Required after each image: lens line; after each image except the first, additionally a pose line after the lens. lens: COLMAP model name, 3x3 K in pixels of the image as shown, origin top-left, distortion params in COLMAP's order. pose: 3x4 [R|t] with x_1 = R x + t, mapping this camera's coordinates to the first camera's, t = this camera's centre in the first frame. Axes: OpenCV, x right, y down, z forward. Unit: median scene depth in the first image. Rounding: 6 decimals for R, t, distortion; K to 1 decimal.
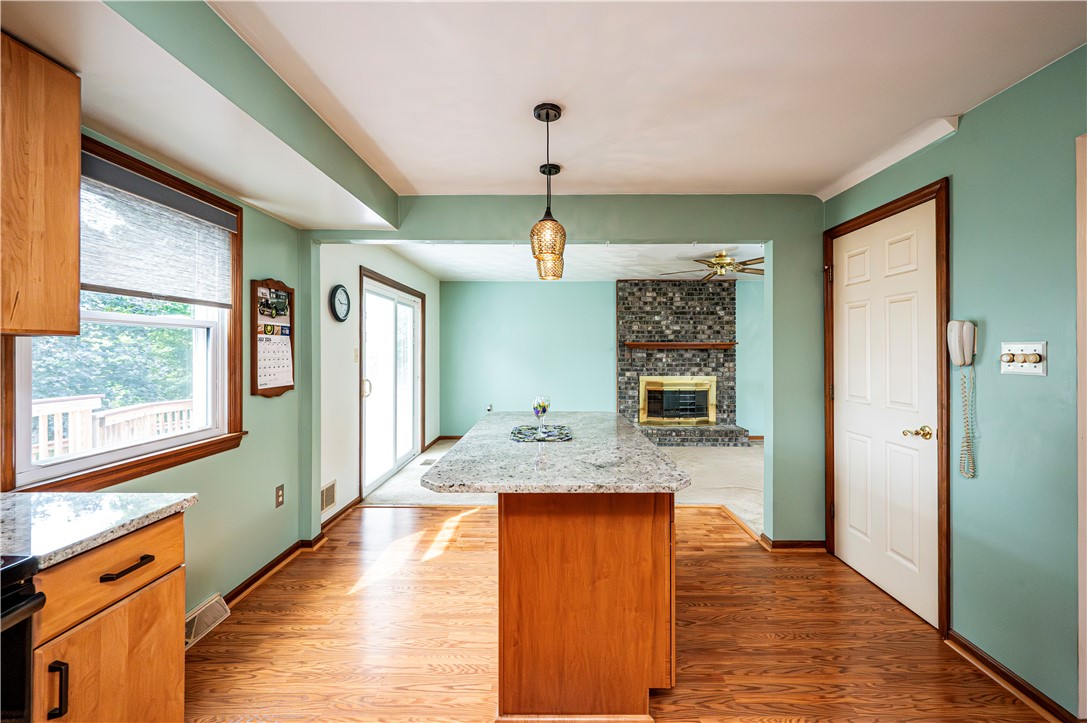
lens RADIAL K [[432.1, 0, 550.2], [0, 432.1, 347.0], [0, 0, 1]] dist [0.000427, -0.000861]
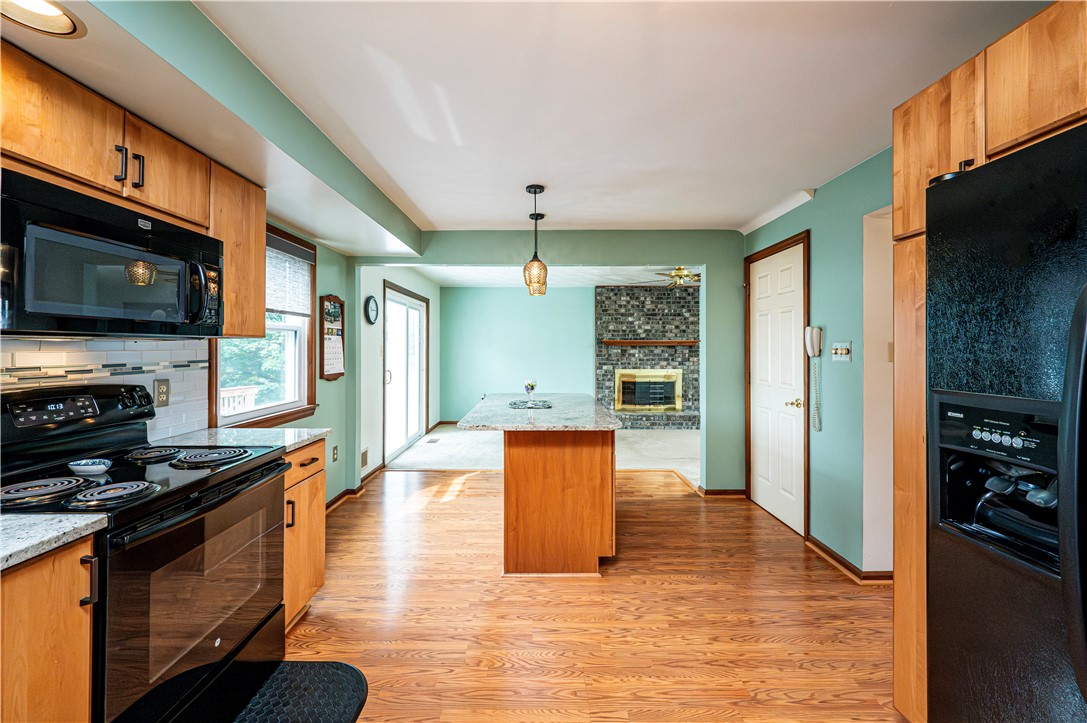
lens RADIAL K [[432.1, 0, 539.5], [0, 432.1, 346.6], [0, 0, 1]] dist [0.000427, -0.000861]
pose [[0.999992, -0.000714, 0.003840, 0.001347], [0.000694, 0.999986, 0.005293, 0.000243], [-0.003844, -0.005291, 0.999979, -0.154856]]
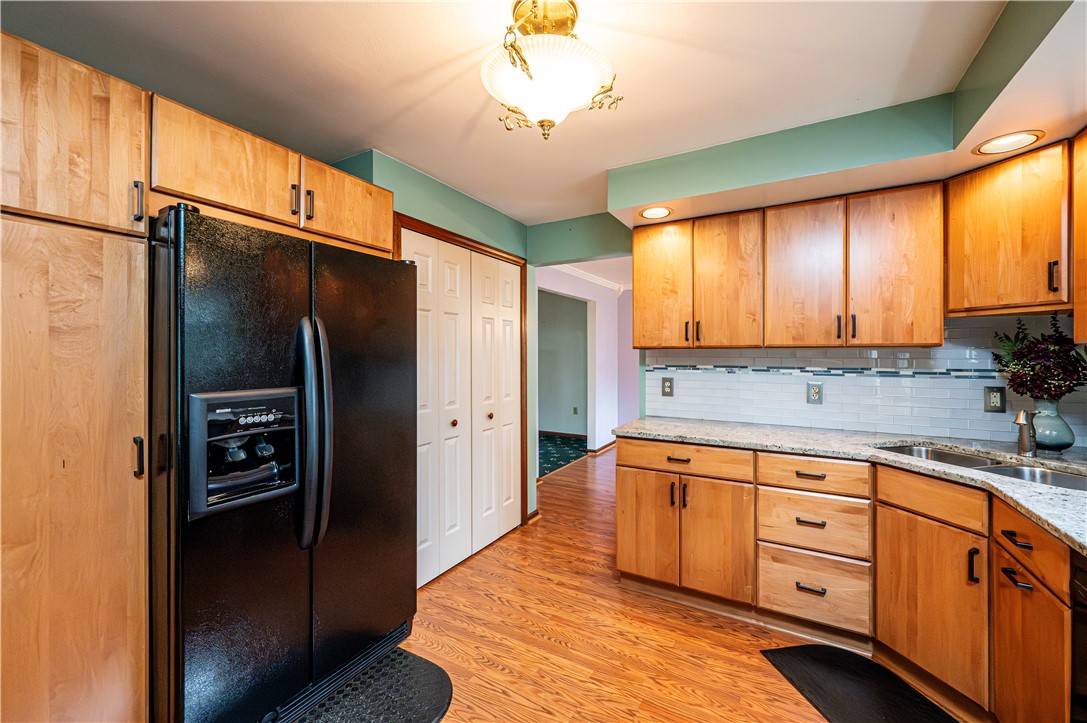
lens RADIAL K [[432.1, 0, 555.5], [0, 432.1, 354.8], [0, 0, 1]] dist [0.000427, -0.000861]
pose [[-0.880151, -0.000346, 0.474694, -0.081427], [-0.005023, 0.999951, -0.008584, 0.001254], [-0.474667, -0.009939, -0.880109, 0.125258]]
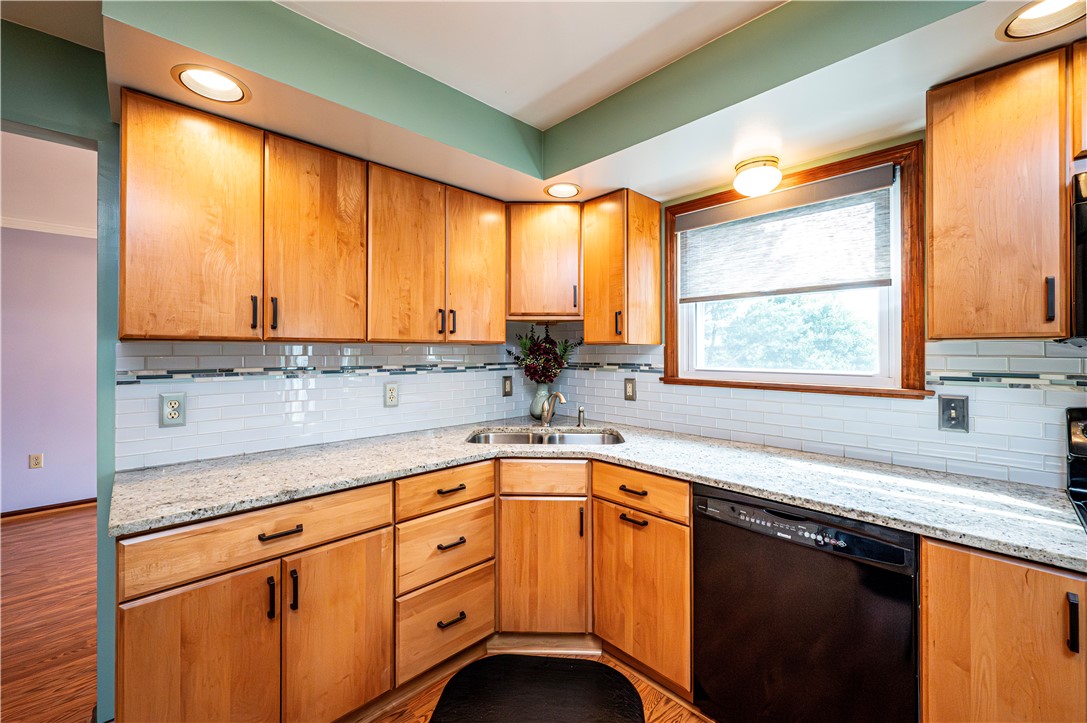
lens RADIAL K [[432.1, 0, 544.1], [0, 432.1, 347.5], [0, 0, 1]] dist [0.000427, -0.000861]
pose [[-0.714322, -0.003653, -0.699808, 0.059516], [0.007156, 0.999896, -0.012524, -0.001354], [0.699781, -0.013953, -0.714221, -0.005711]]
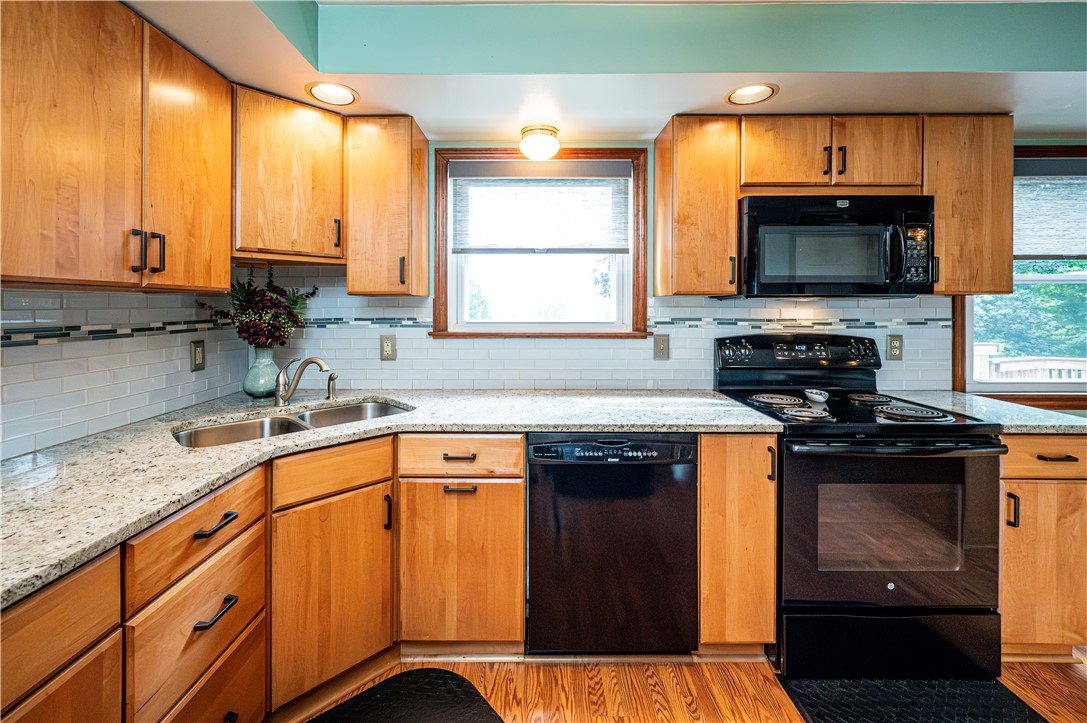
lens RADIAL K [[454.2, 0, 533.2], [0, 454.2, 307.2], [0, 0, 1]] dist [0.006085, -0.002219]
pose [[0.001219, 0.004780, -0.999988, 0.088043], [0.008803, 0.999950, 0.004791, -0.000365], [0.999961, -0.008809, 0.001177, -0.123126]]
